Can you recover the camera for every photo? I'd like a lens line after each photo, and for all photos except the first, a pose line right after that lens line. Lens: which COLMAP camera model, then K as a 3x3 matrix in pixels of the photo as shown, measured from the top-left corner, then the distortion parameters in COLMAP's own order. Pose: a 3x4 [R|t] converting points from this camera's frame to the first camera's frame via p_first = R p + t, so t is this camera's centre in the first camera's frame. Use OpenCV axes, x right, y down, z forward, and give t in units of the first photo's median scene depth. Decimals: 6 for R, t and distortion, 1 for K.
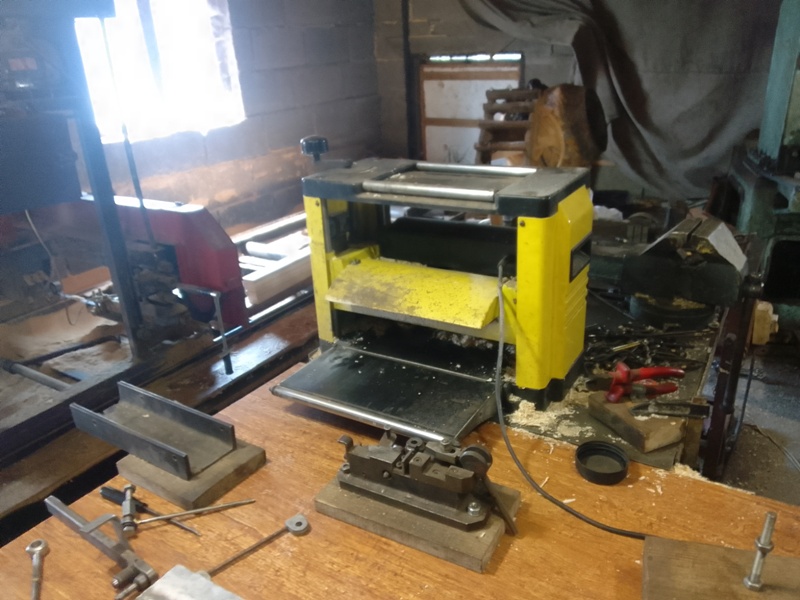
lens RADIAL K [[623.1, 0, 402.0], [0, 623.1, 302.1], [0, 0, 1]] dist [0.059445, -0.118722]
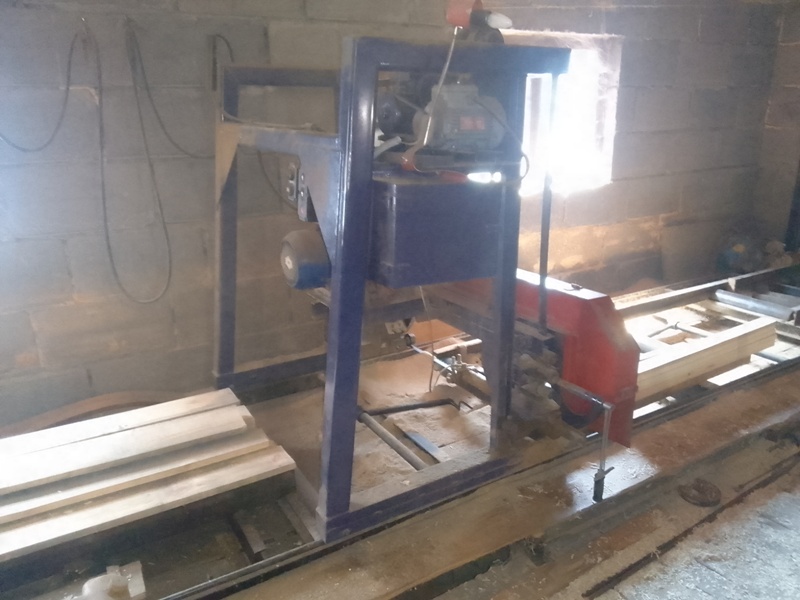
lens RADIAL K [[623.1, 0, 404.4], [0, 623.1, 302.0], [0, 0, 1]] dist [0.059445, -0.118722]
pose [[0.890897, 0.175446, -0.418951, -0.170135], [-0.207388, 0.977750, -0.031551, -0.049581], [0.404094, 0.114994, 0.907460, 0.109489]]
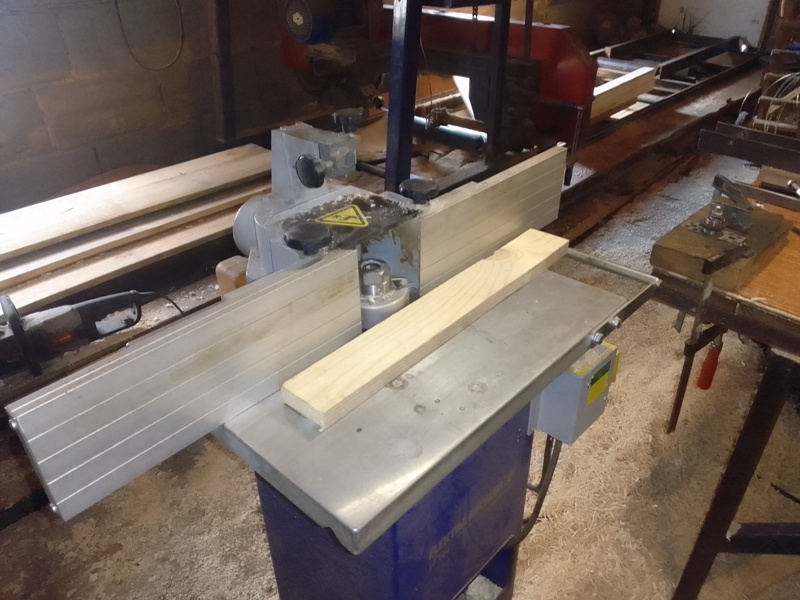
lens RADIAL K [[623.1, 0, 404.1], [0, 623.1, 304.7], [0, 0, 1]] dist [0.059445, -0.118722]
pose [[0.979926, 0.141672, -0.140262, -0.314805], [-0.114822, 0.976225, 0.183847, 0.126704], [0.162973, -0.164051, 0.972896, -0.154021]]
